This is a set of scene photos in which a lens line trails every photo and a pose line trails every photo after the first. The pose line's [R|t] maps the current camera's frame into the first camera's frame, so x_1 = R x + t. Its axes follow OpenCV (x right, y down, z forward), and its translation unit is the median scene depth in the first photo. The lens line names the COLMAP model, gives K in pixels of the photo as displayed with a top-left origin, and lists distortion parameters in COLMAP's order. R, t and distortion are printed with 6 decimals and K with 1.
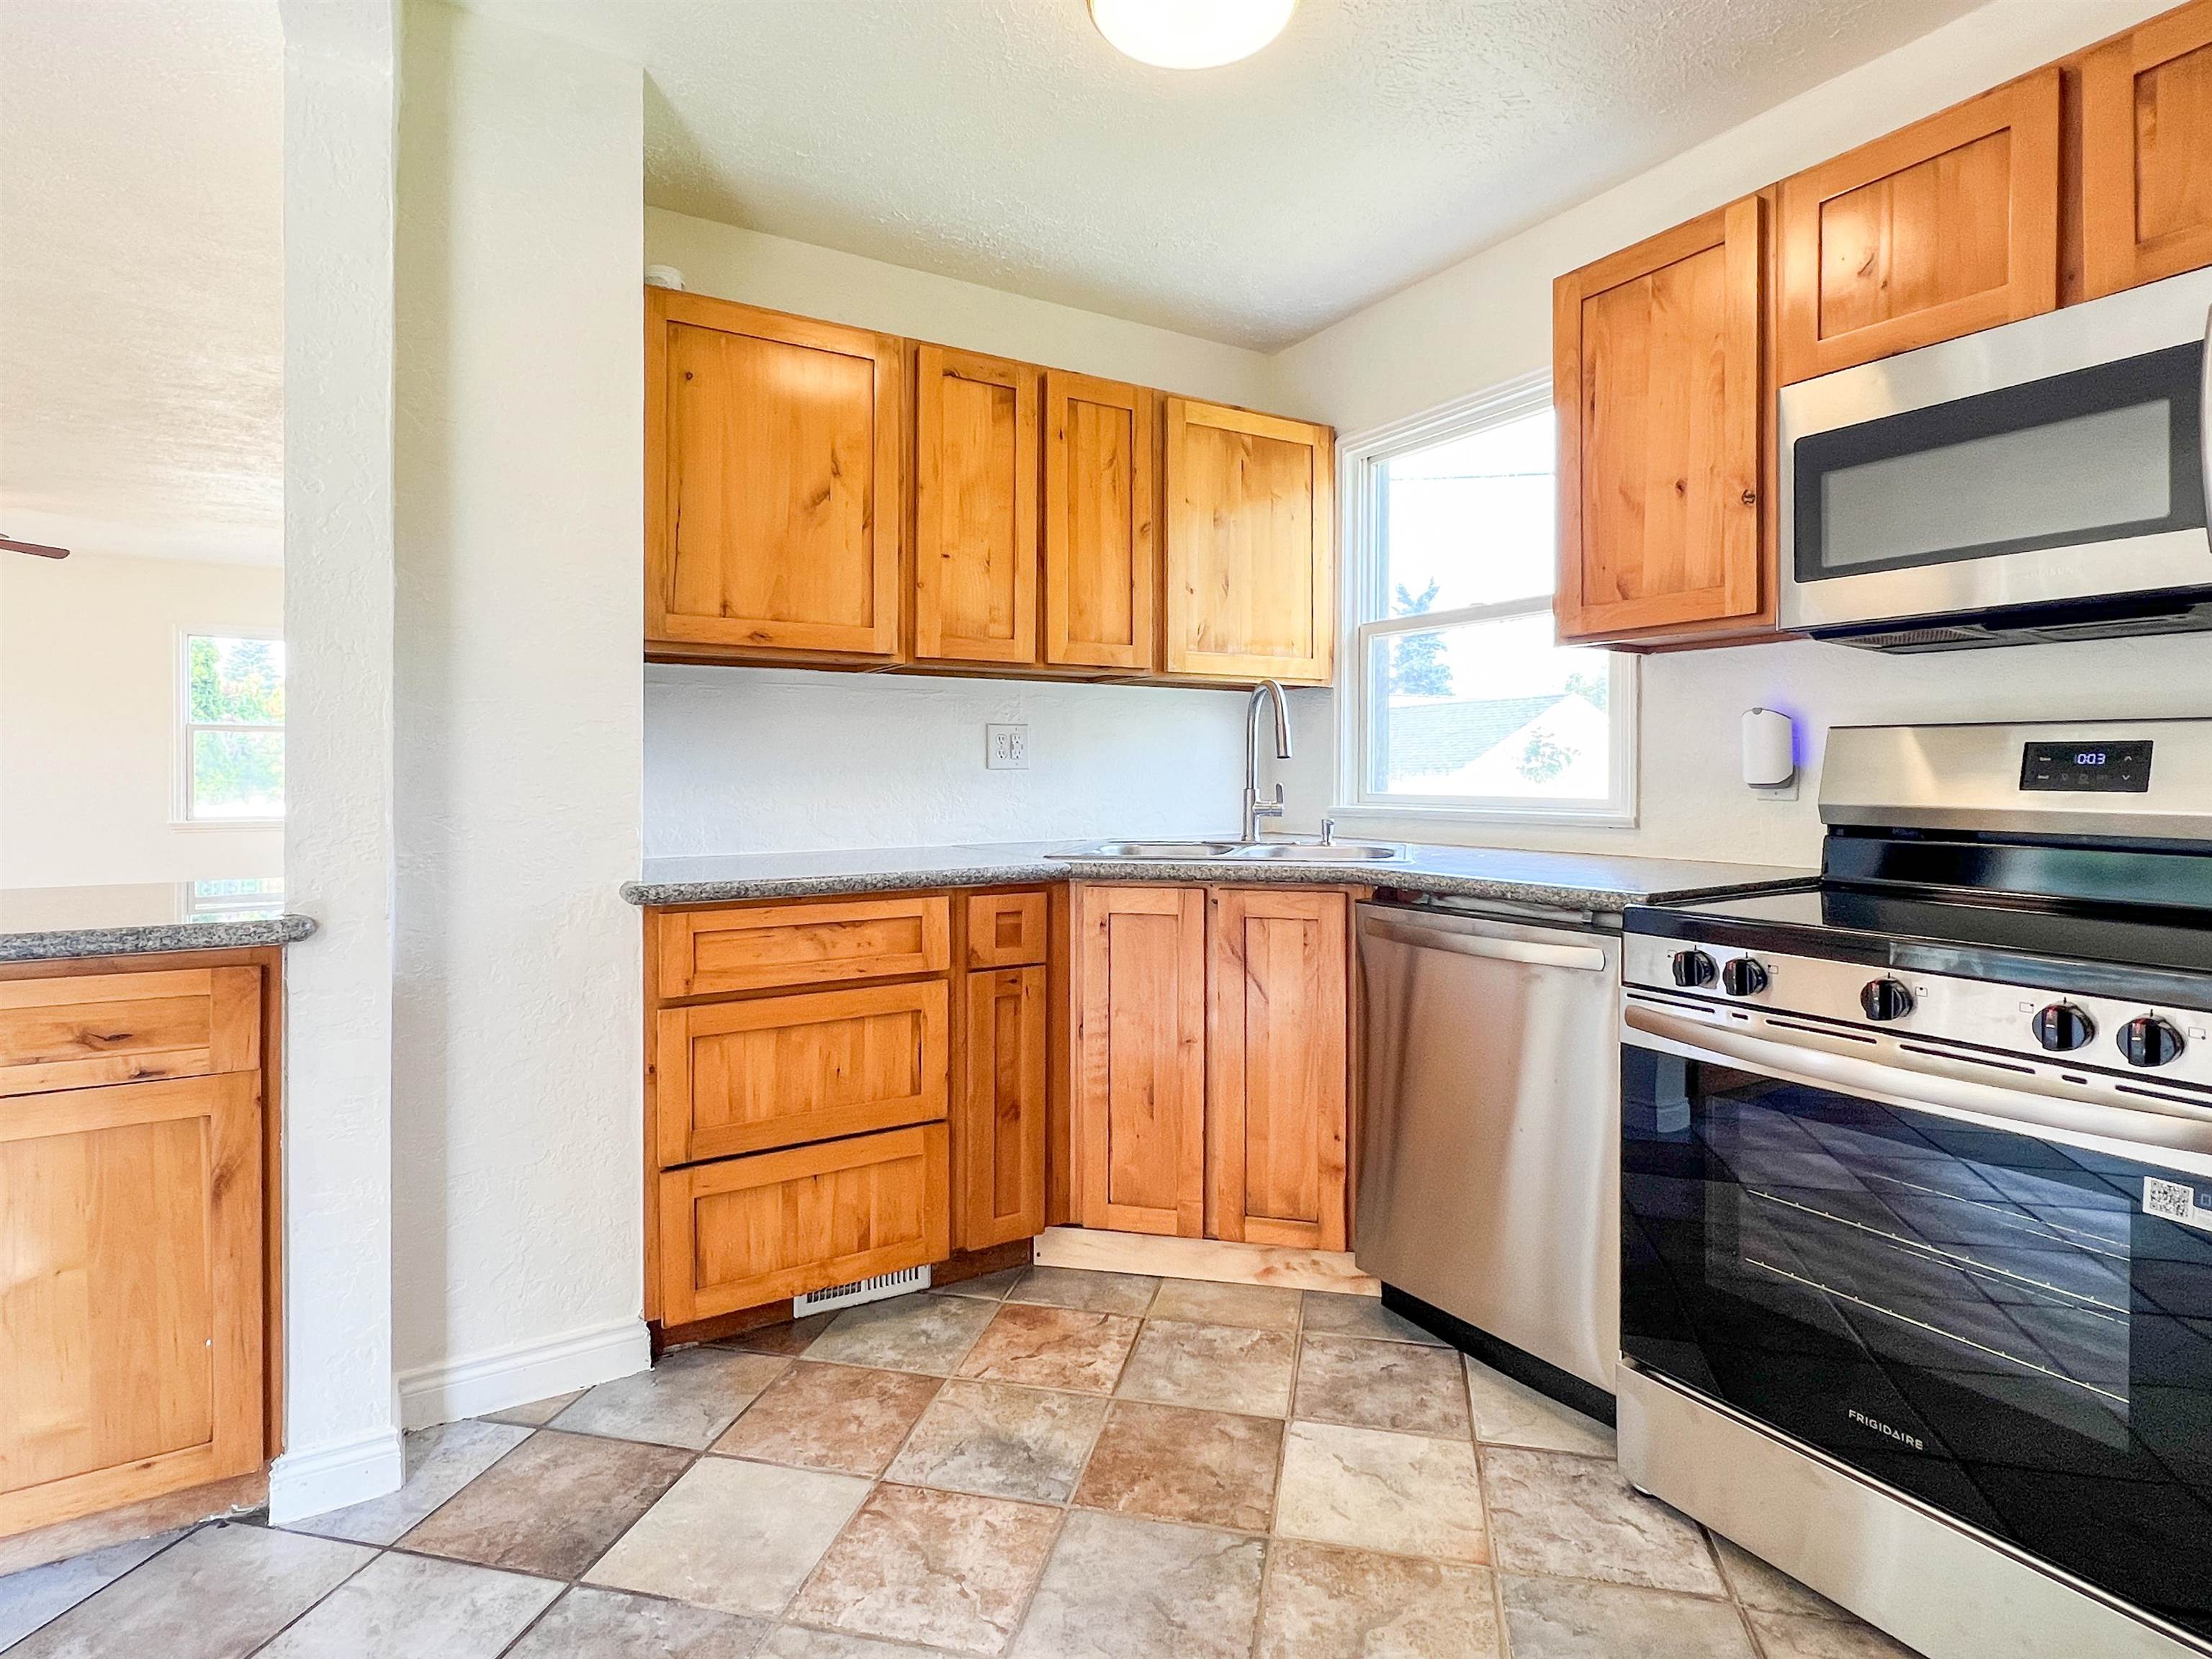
lens RADIAL K [[1146.5, 0, 1089.3], [0, 1146.5, 779.7], [0, 0, 1]] dist [-0.000317, -0.000154]
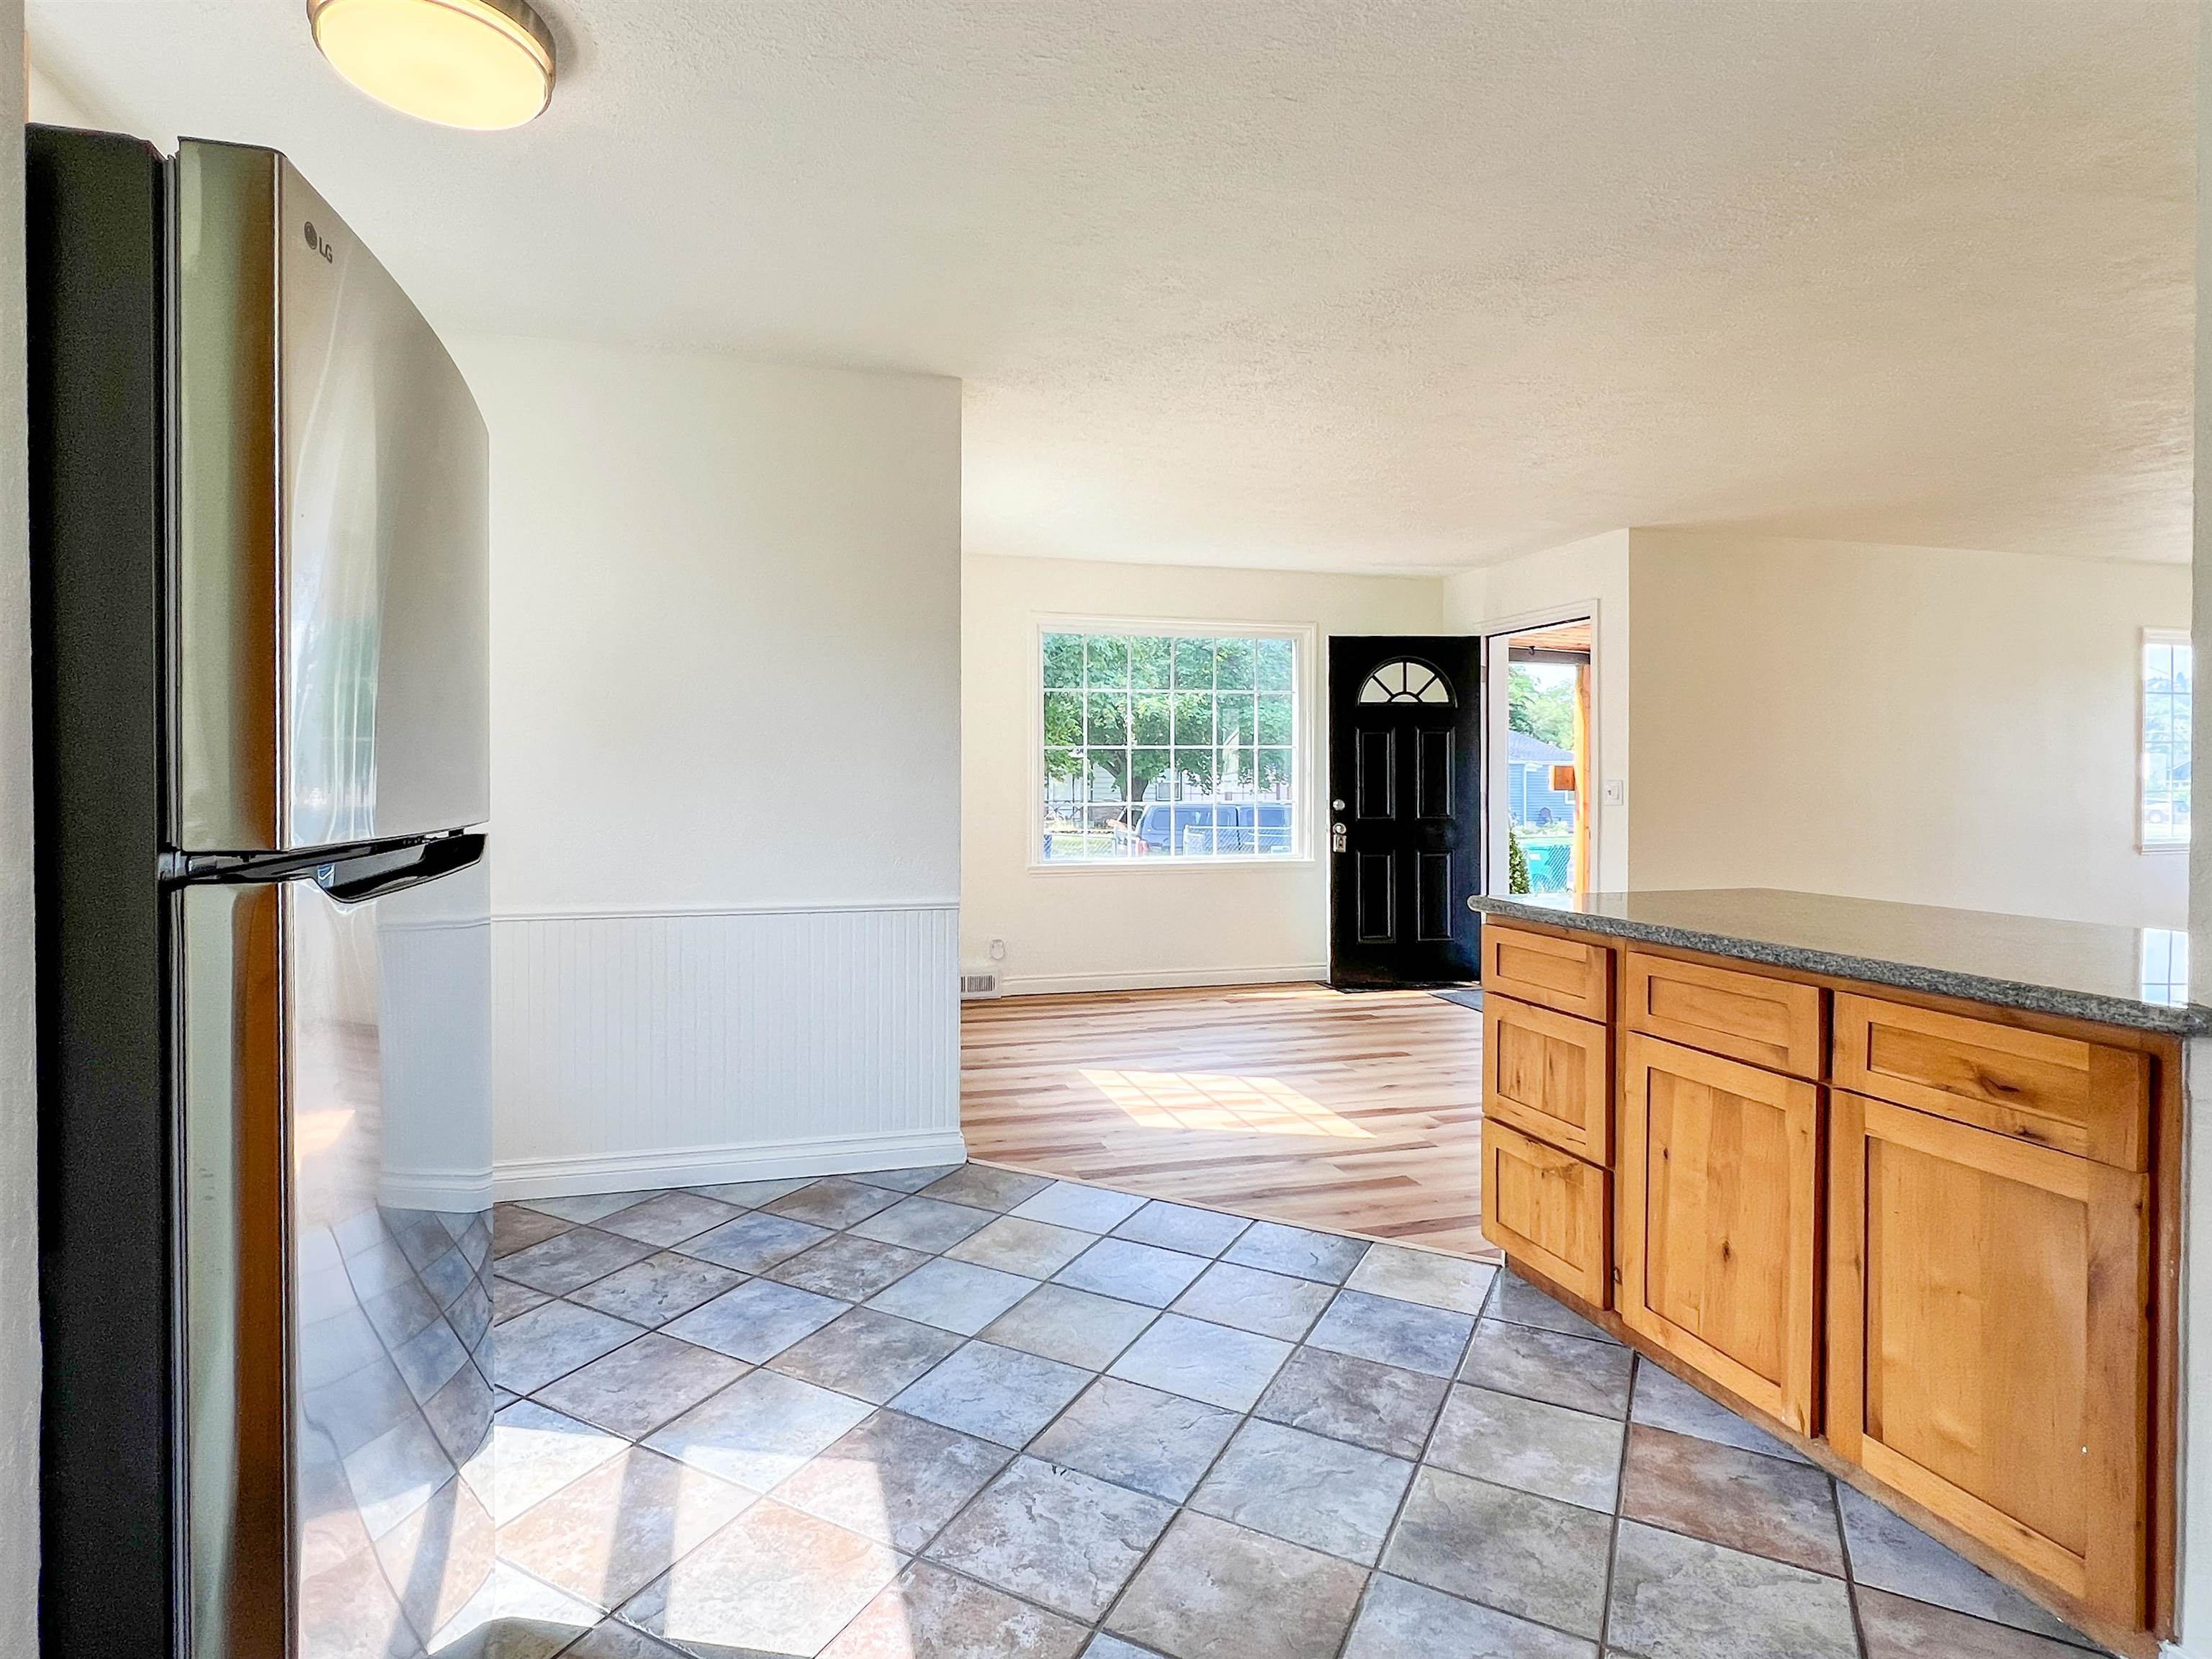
lens RADIAL K [[1146.5, 0, 1089.3], [0, 1146.5, 779.7], [0, 0, 1]] dist [-0.000317, -0.000154]
pose [[-0.248141, 0.002676, -0.968720, 0.274801], [-0.004893, 0.999980, 0.004016, -0.039379], [0.968712, 0.005736, -0.248123, 0.392339]]
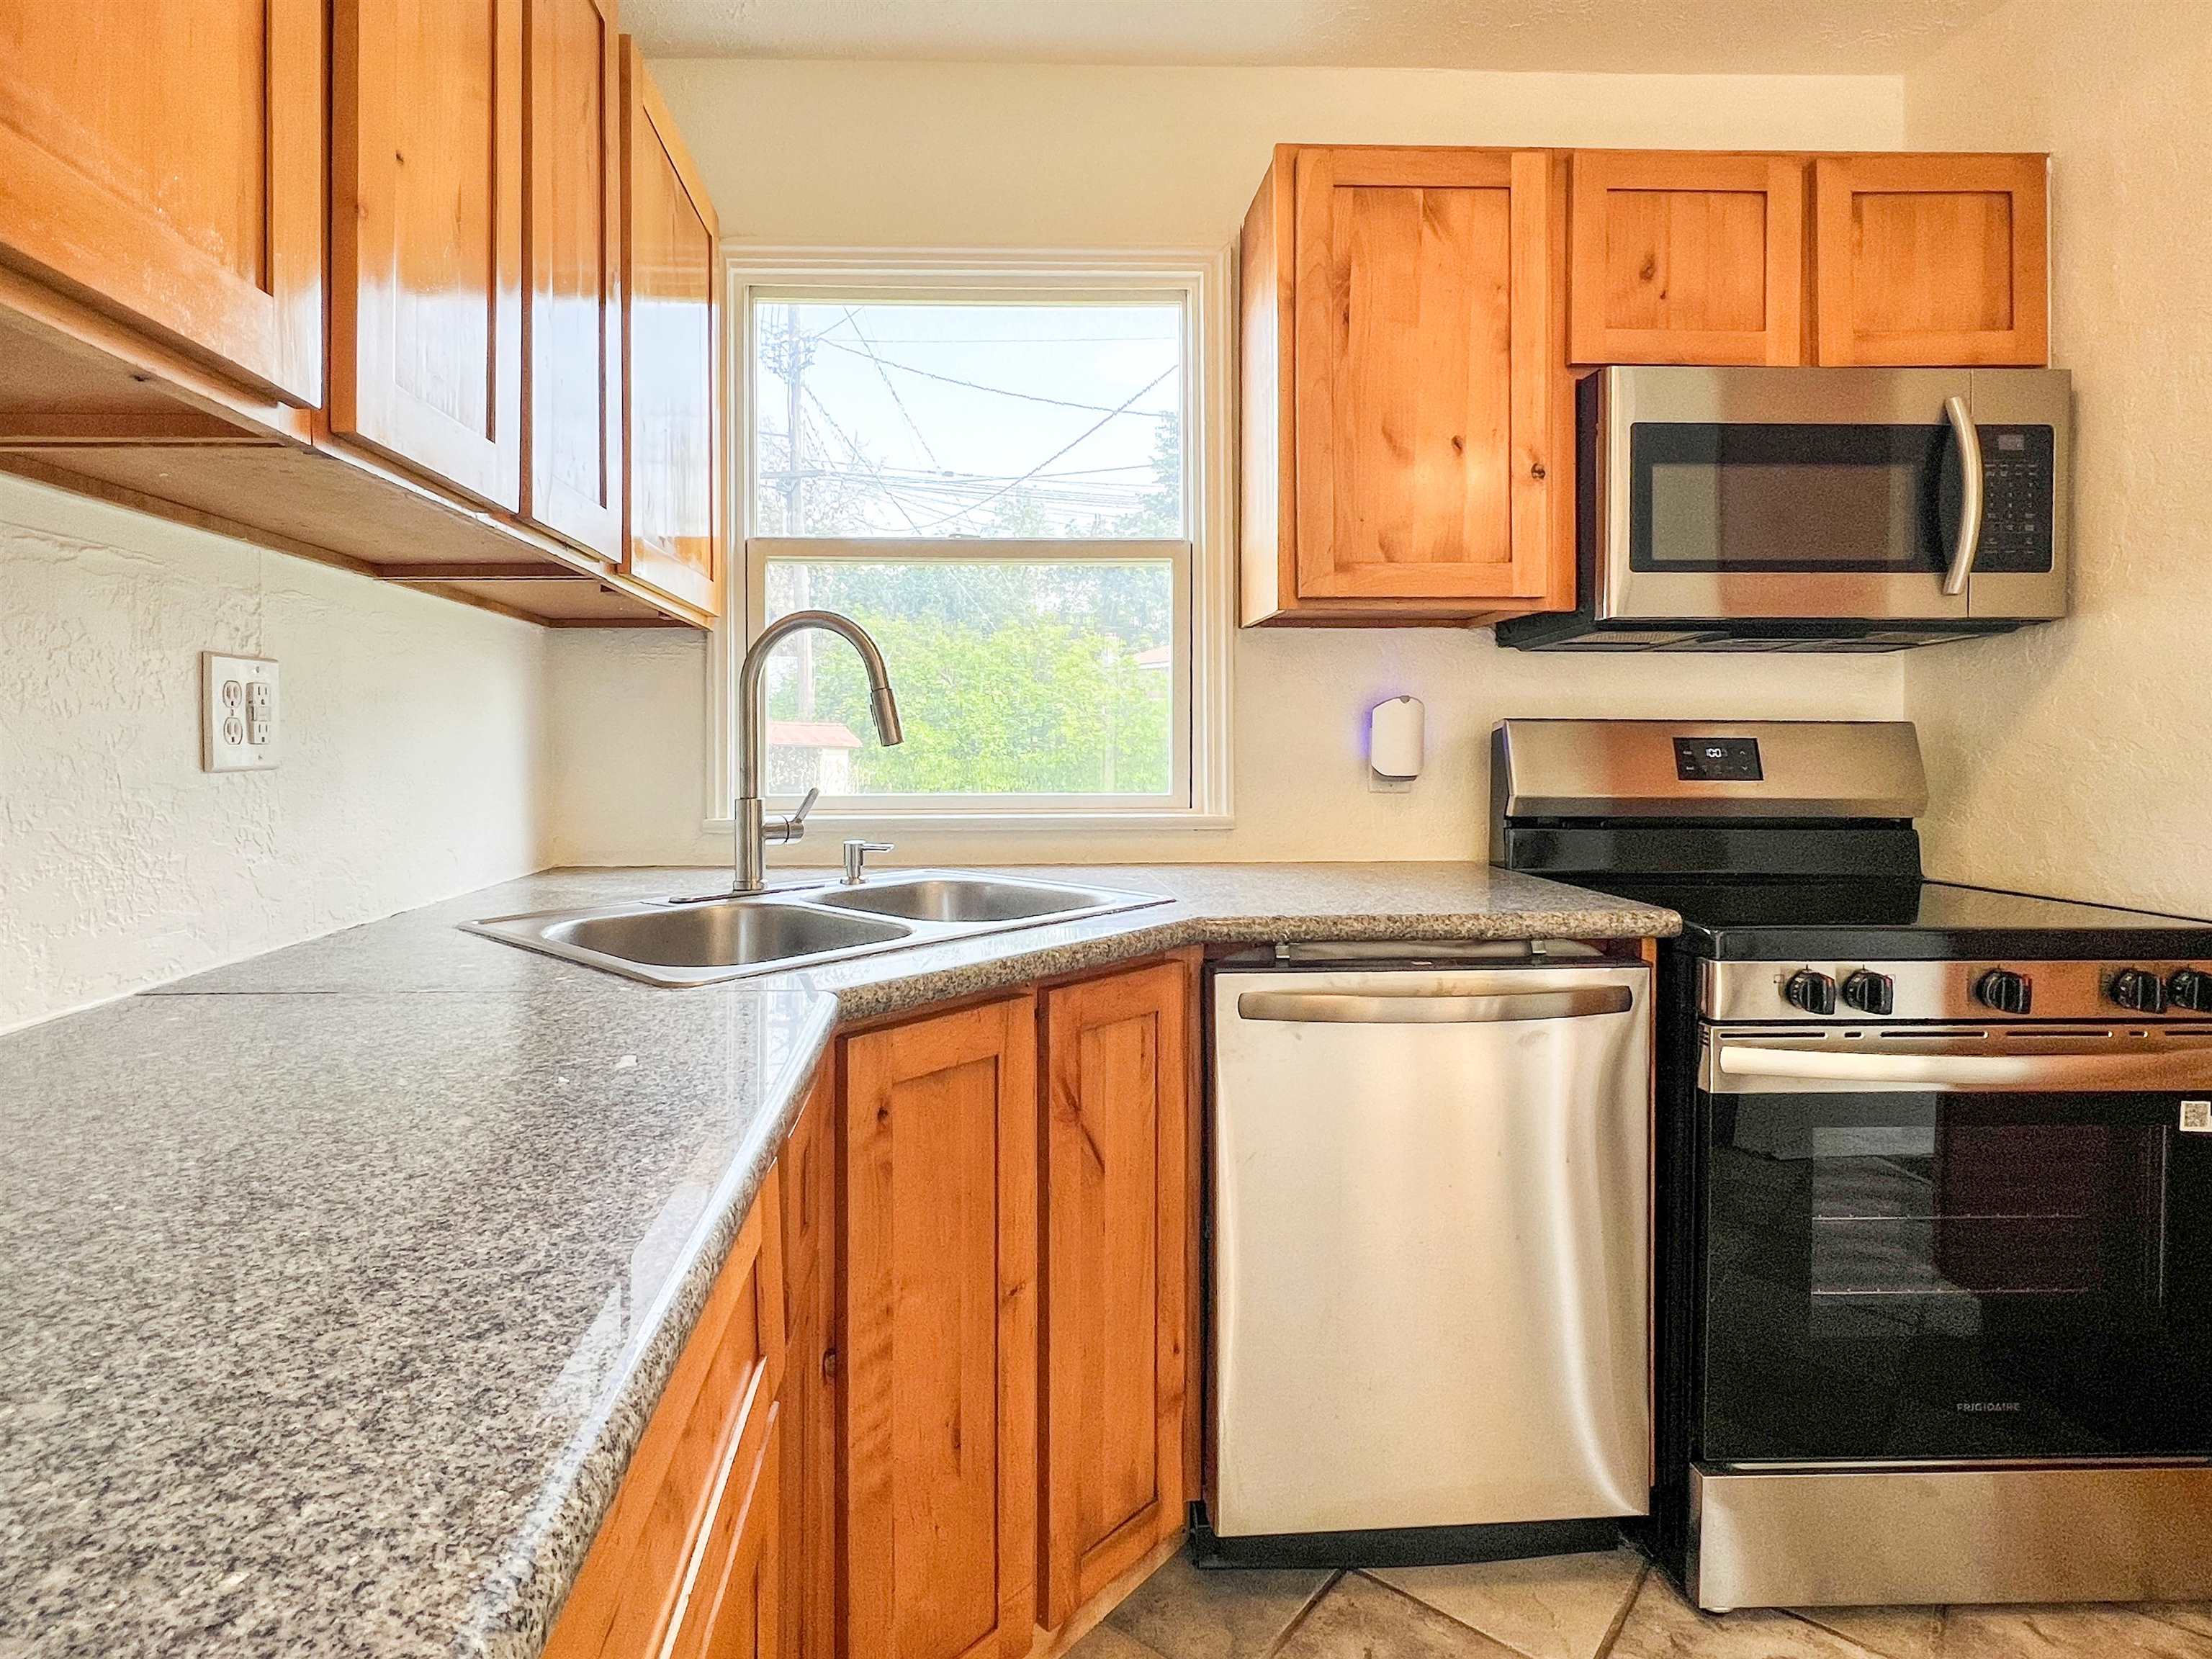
lens RADIAL K [[1185.3, 0, 1016.2], [0, 1185.3, 749.2], [0, 0, 1]] dist [-0.002128, -0.001705]
pose [[0.479843, -0.003388, 0.877348, -0.509306], [0.006588, 0.999978, 0.000258, -0.025097], [-0.877329, 0.005656, 0.479855, 0.972999]]
